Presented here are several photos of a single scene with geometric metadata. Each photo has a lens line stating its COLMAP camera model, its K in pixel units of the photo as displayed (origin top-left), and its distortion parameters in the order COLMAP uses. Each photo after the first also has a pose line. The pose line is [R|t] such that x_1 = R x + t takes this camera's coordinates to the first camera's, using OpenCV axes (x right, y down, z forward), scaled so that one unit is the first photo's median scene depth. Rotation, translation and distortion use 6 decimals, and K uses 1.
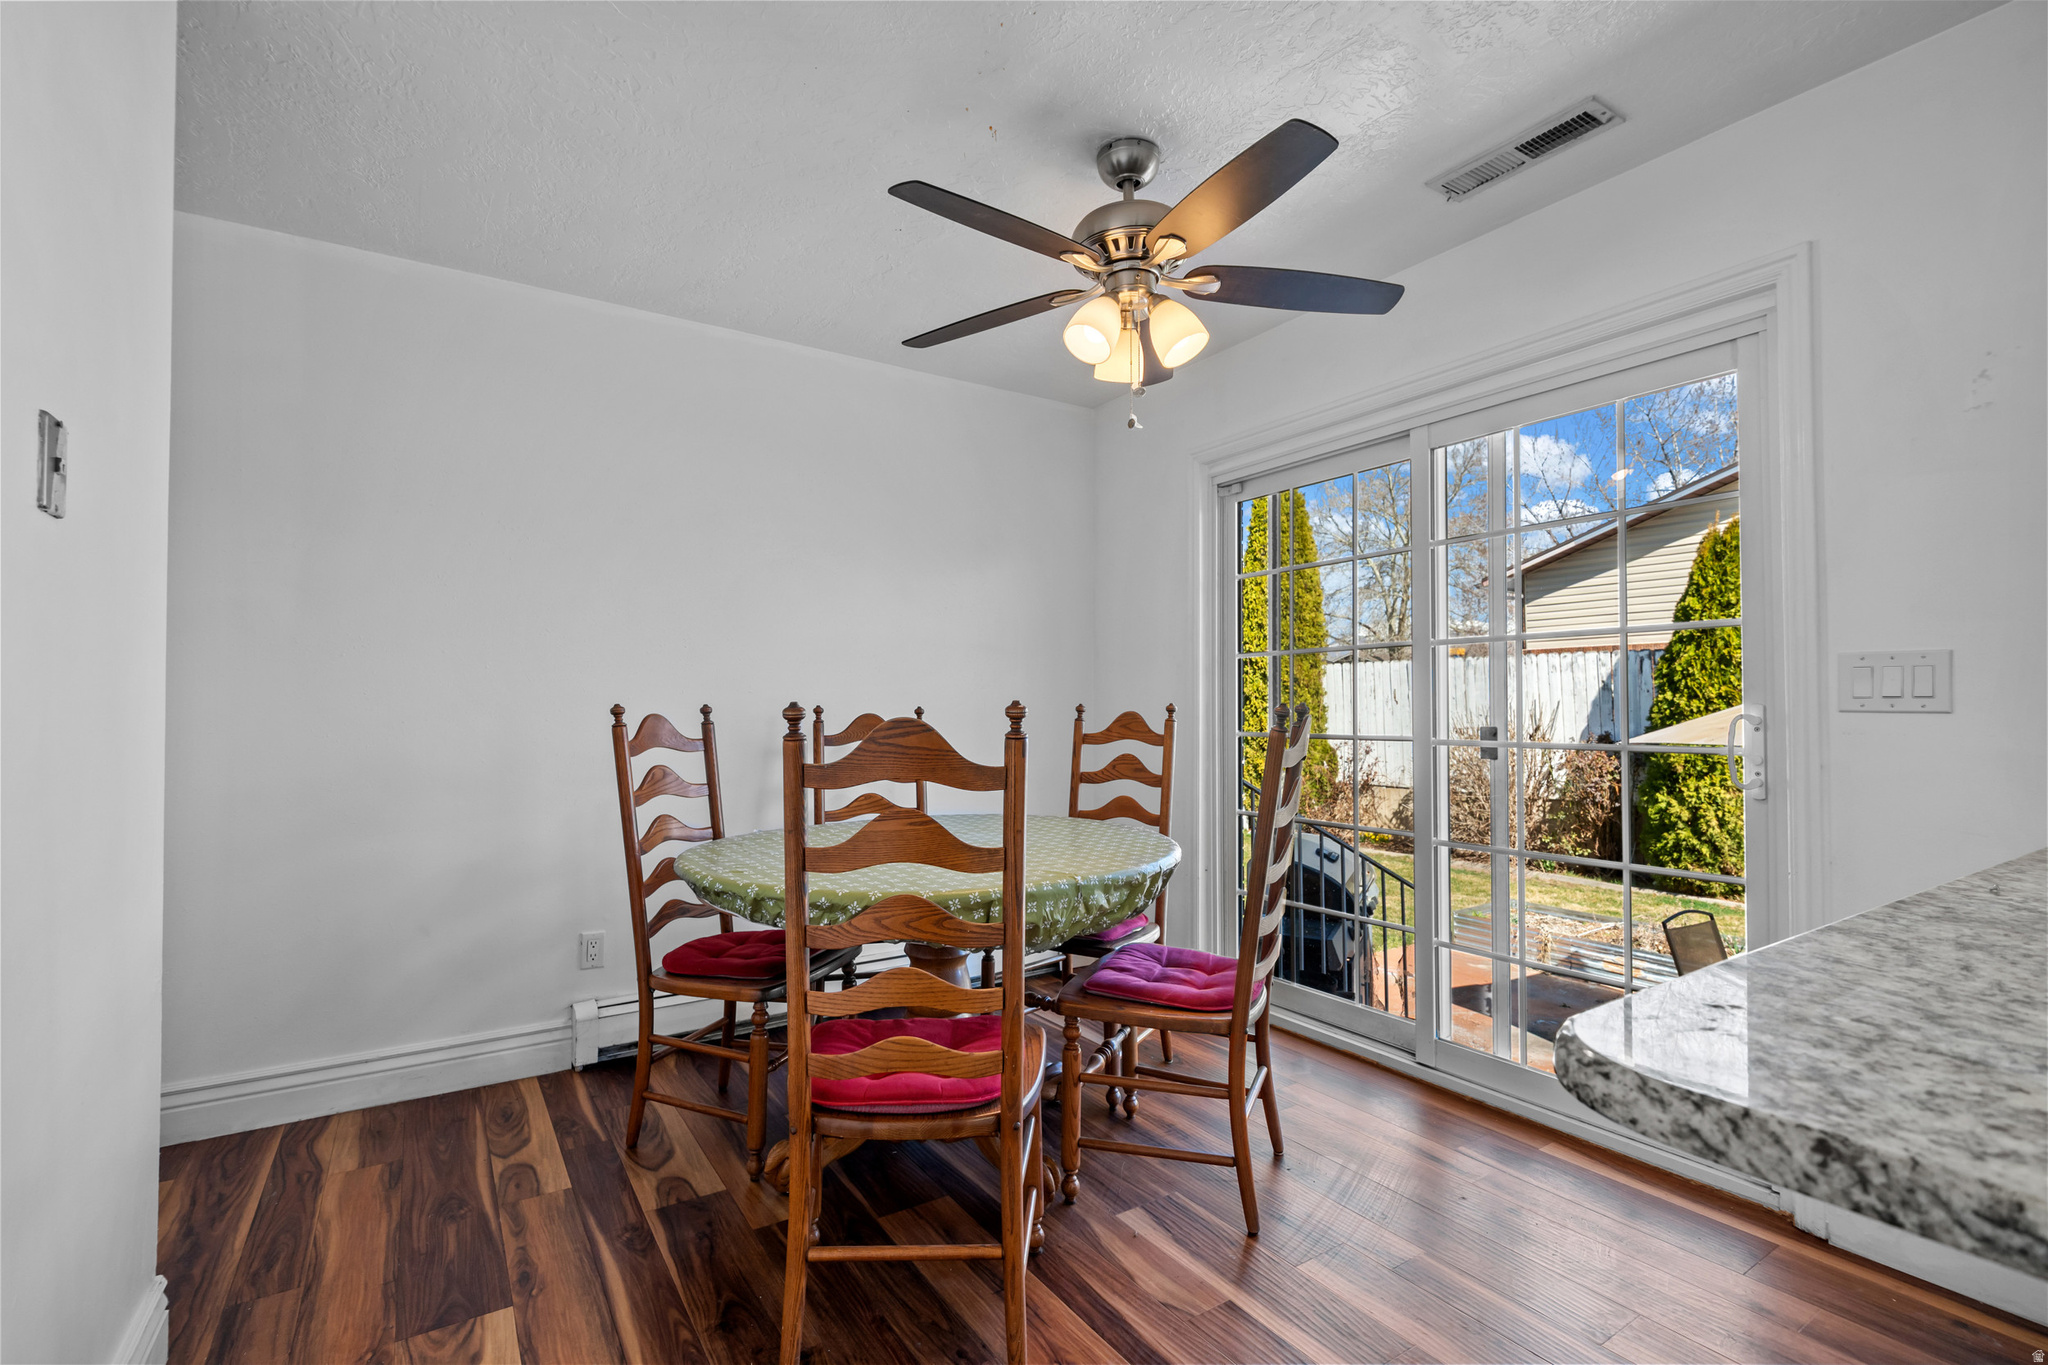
lens RADIAL K [[928.4, 0, 1024.1], [0, 928.4, 689.8], [0, 0, 1]] dist [-0.000544, 0.000078]
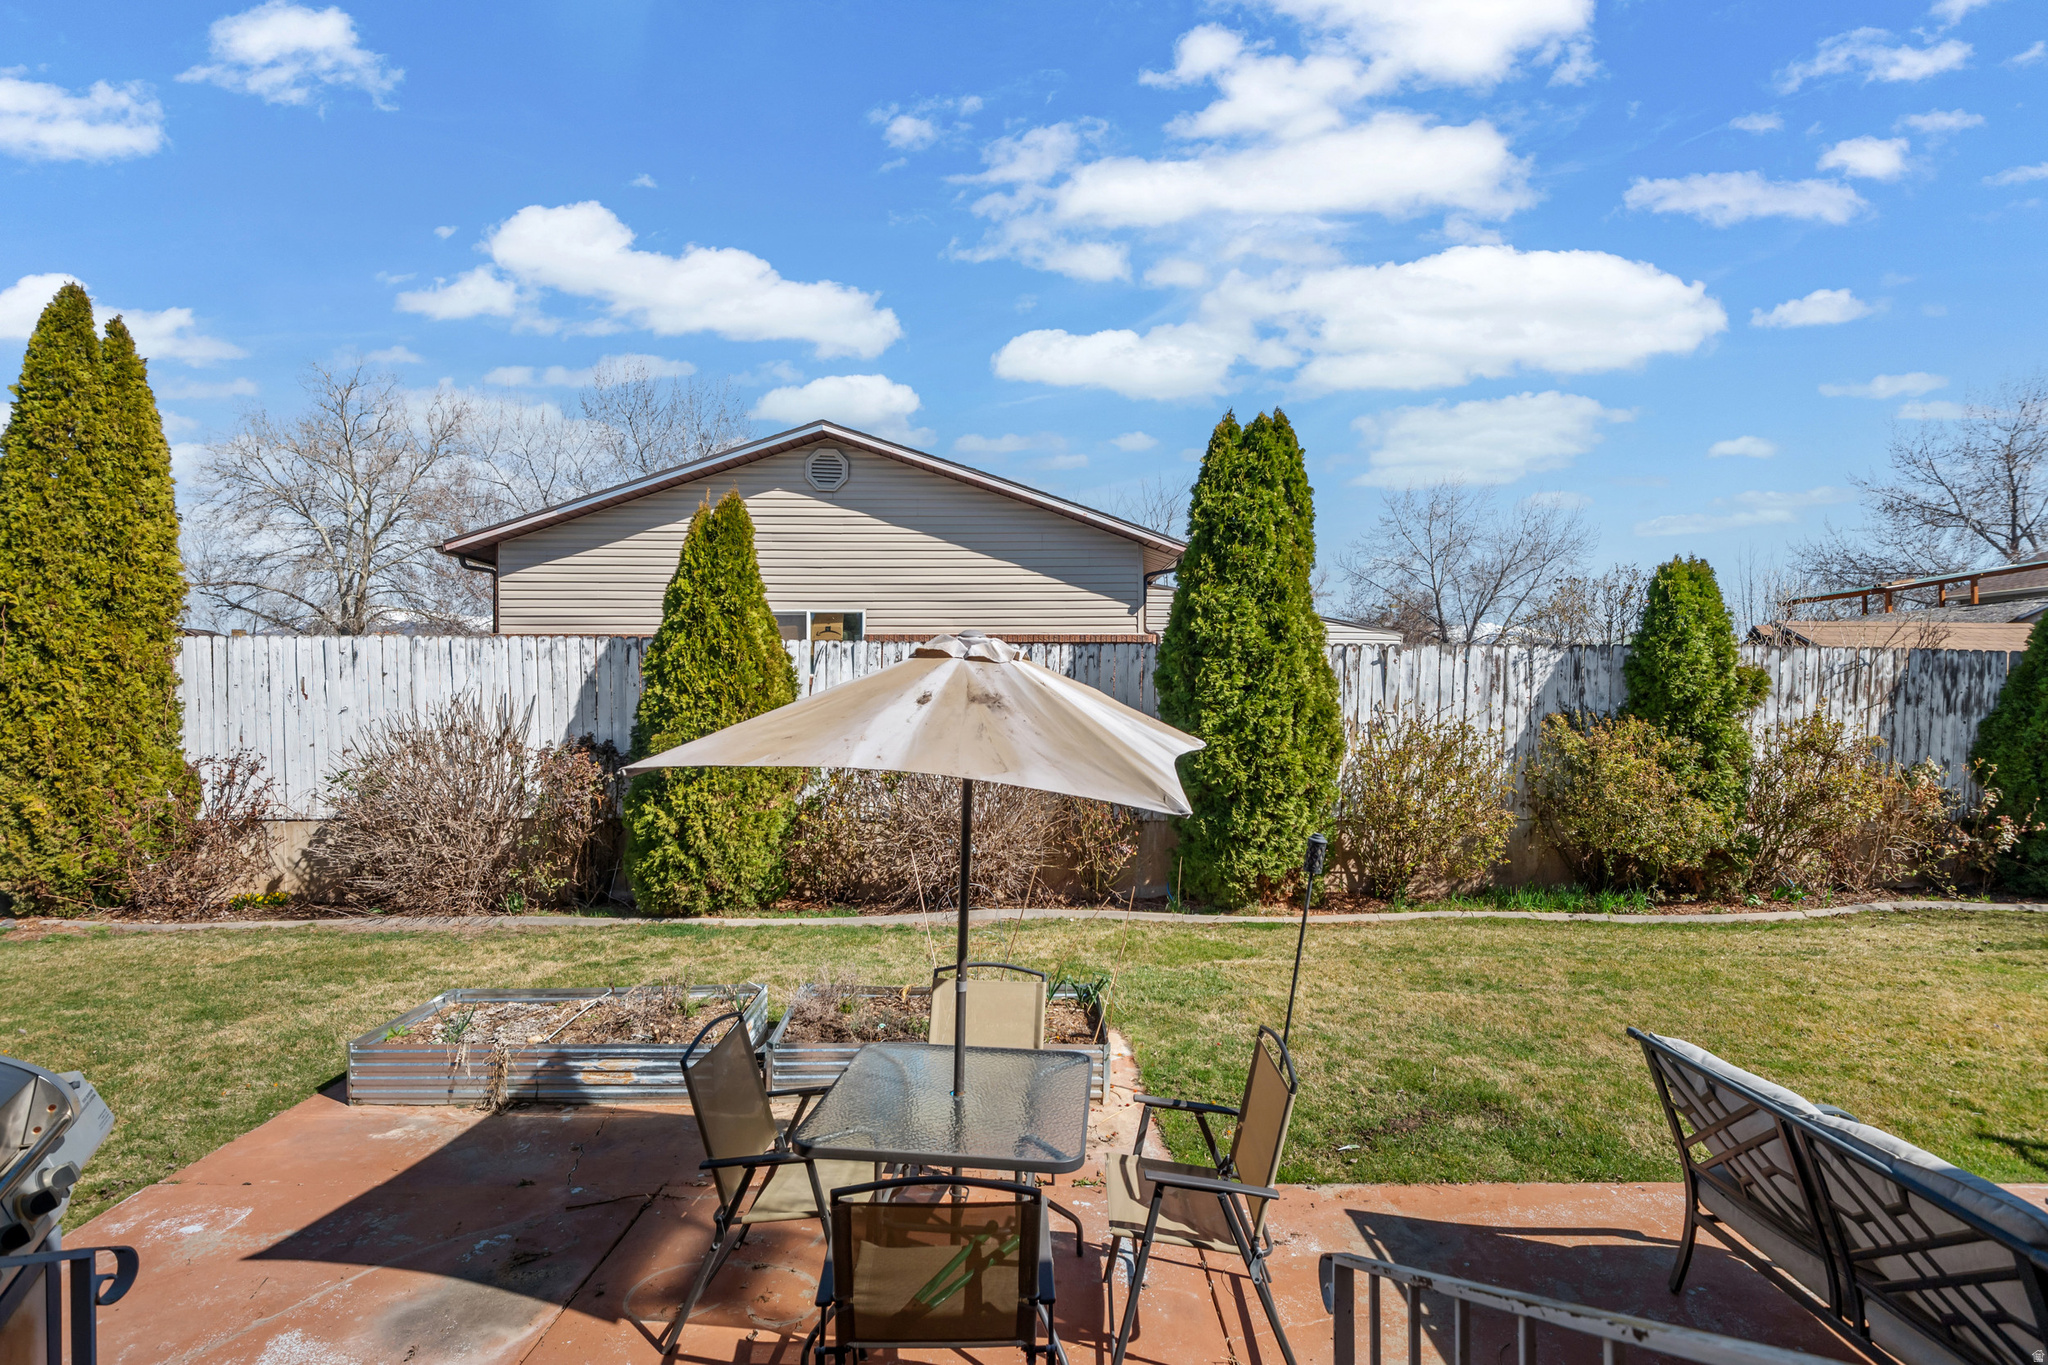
lens RADIAL K [[928.4, 0, 1024.1], [0, 928.4, 689.8], [0, 0, 1]] dist [-0.000544, 0.000078]
pose [[0.538787, 0.014181, 0.842322, 0.149136], [-0.016090, 0.999849, -0.006542, 0.006289], [-0.842288, -0.010028, 0.538934, 0.245437]]
